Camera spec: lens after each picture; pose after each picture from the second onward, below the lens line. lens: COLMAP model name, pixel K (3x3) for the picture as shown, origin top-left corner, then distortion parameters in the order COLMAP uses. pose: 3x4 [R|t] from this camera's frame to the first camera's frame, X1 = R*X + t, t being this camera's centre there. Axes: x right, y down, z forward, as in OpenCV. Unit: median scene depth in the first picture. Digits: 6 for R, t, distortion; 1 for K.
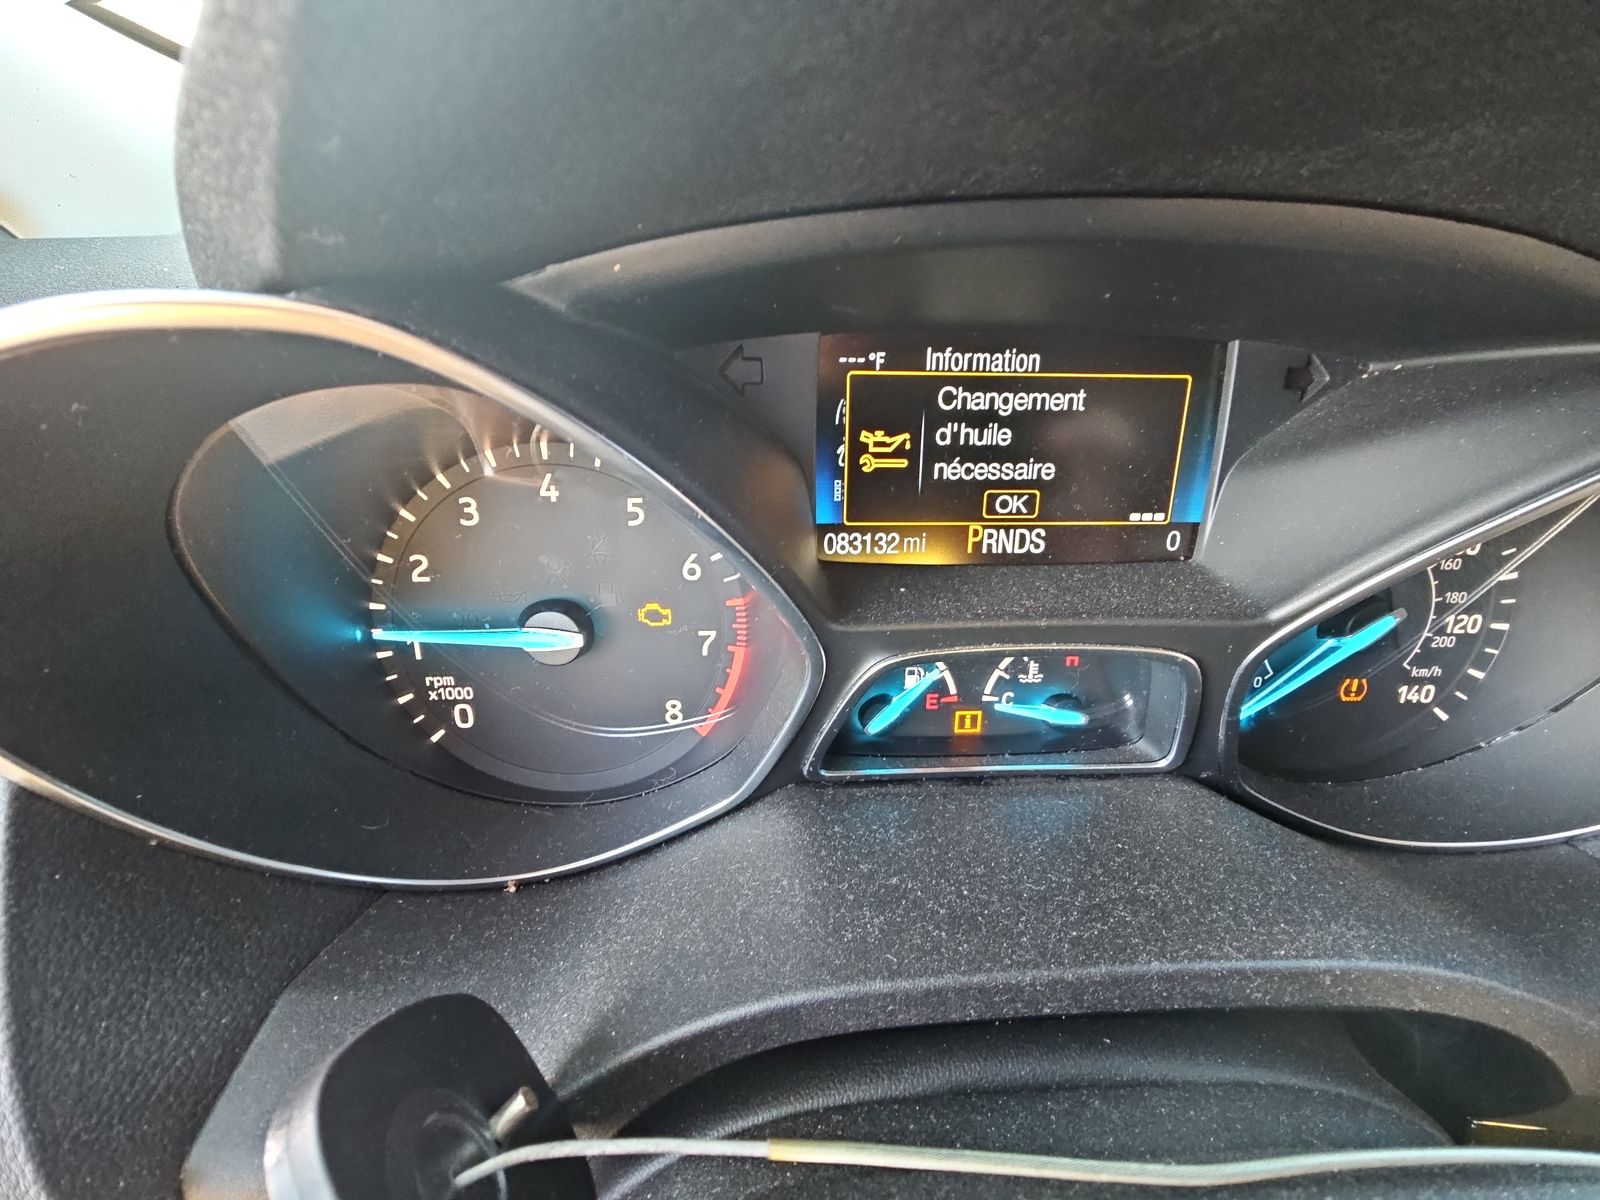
lens RADIAL K [[641.0, 0, 797.6], [0, 641.0, 598.0], [0, 0, 1]] dist [-0.001206, -0.001235]
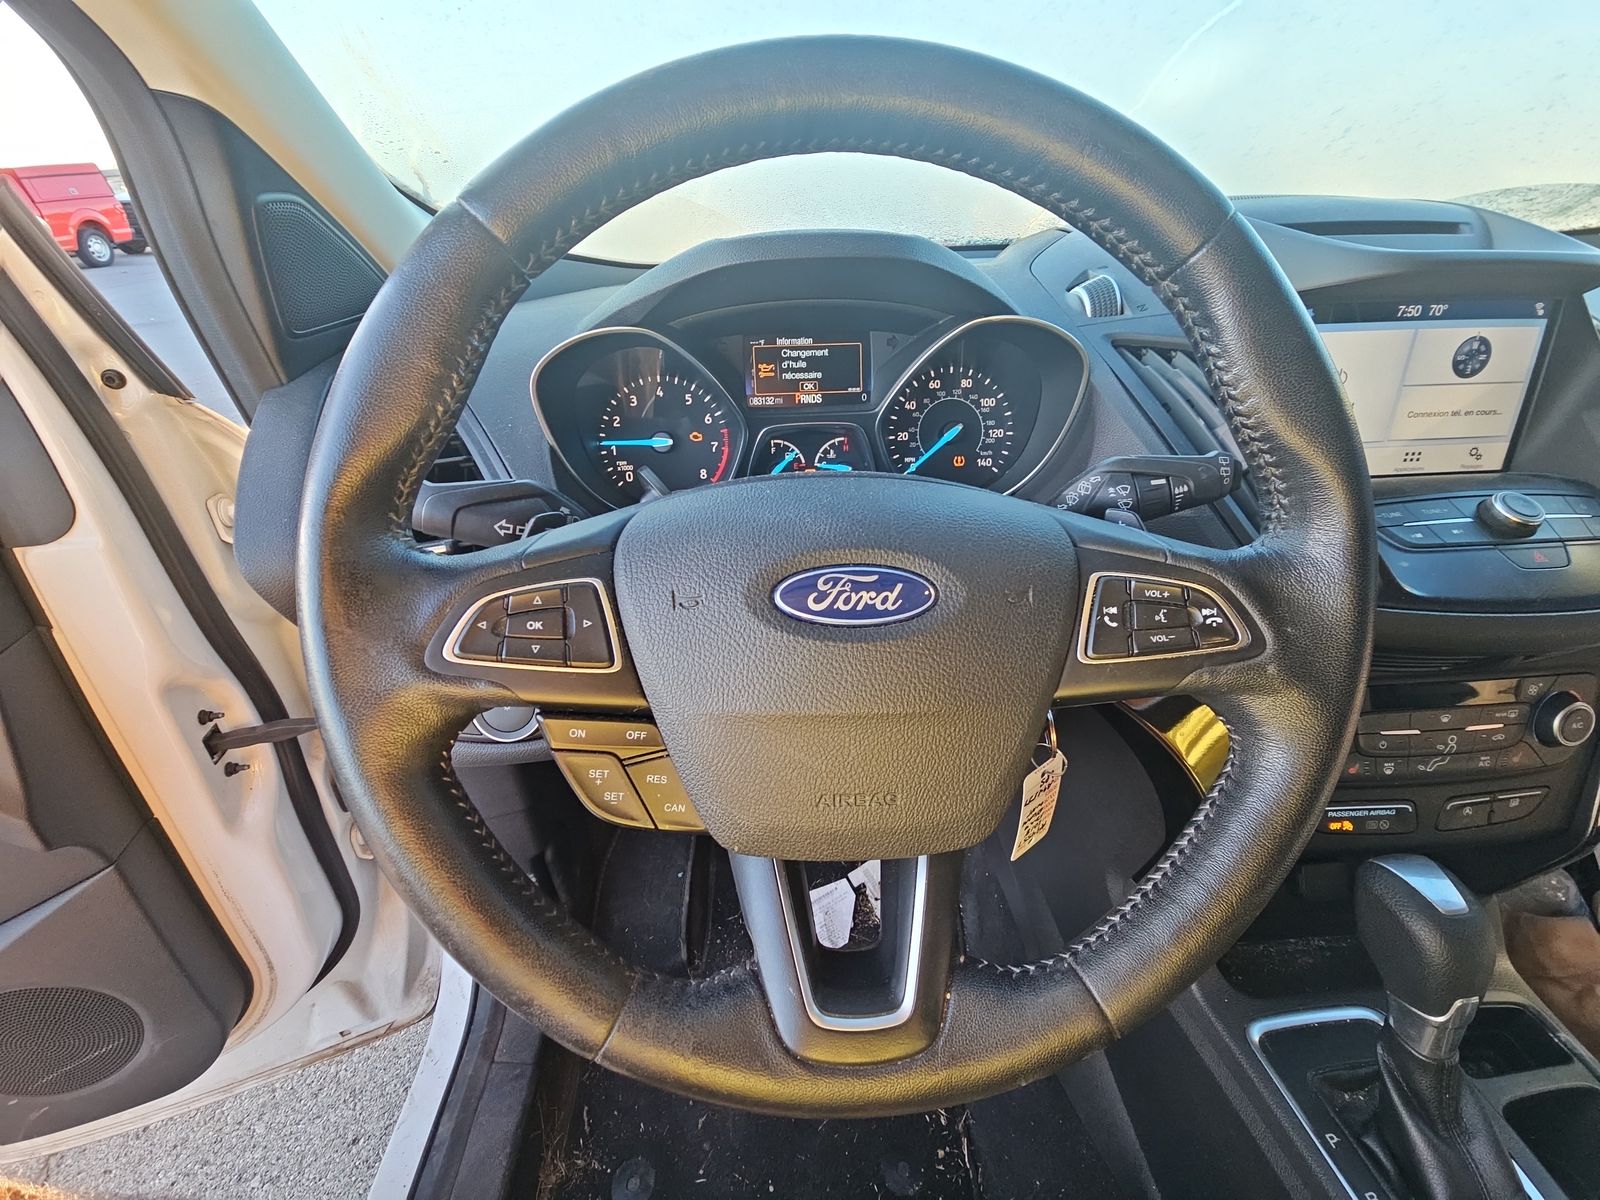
lens RADIAL K [[641.0, 0, 803.1], [0, 641.0, 599.6], [0, 0, 1]] dist [-0.001206, -0.001235]
pose [[0.999063, -0.034755, -0.025778, 0.344003], [0.033900, 0.998884, -0.032892, 0.982496], [0.026893, 0.031988, 0.999126, -2.069215]]
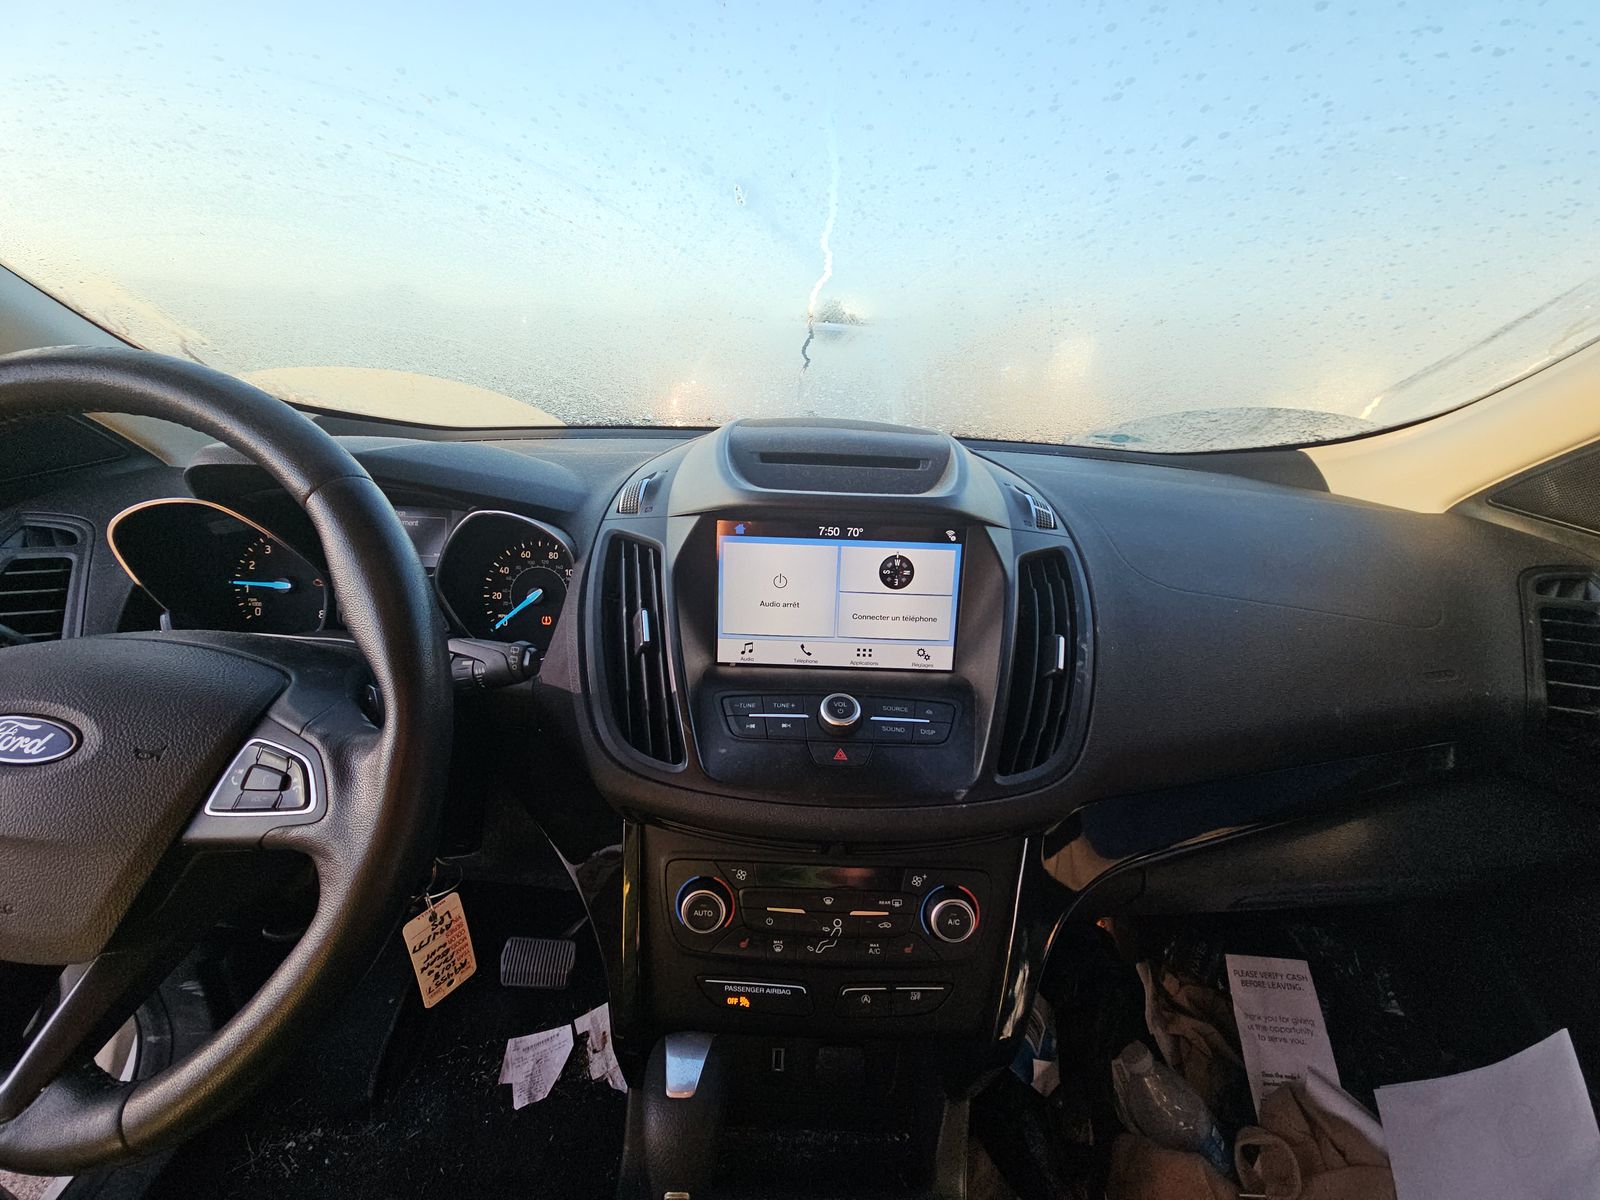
lens RADIAL K [[641.0, 0, 794.7], [0, 641.0, 603.2], [0, 0, 1]] dist [-0.001206, -0.001235]
pose [[0.996979, 0.039665, -0.066774, 2.829522], [-0.053250, 0.974960, -0.215912, 0.819644], [0.056538, 0.218815, 0.974127, -2.375927]]
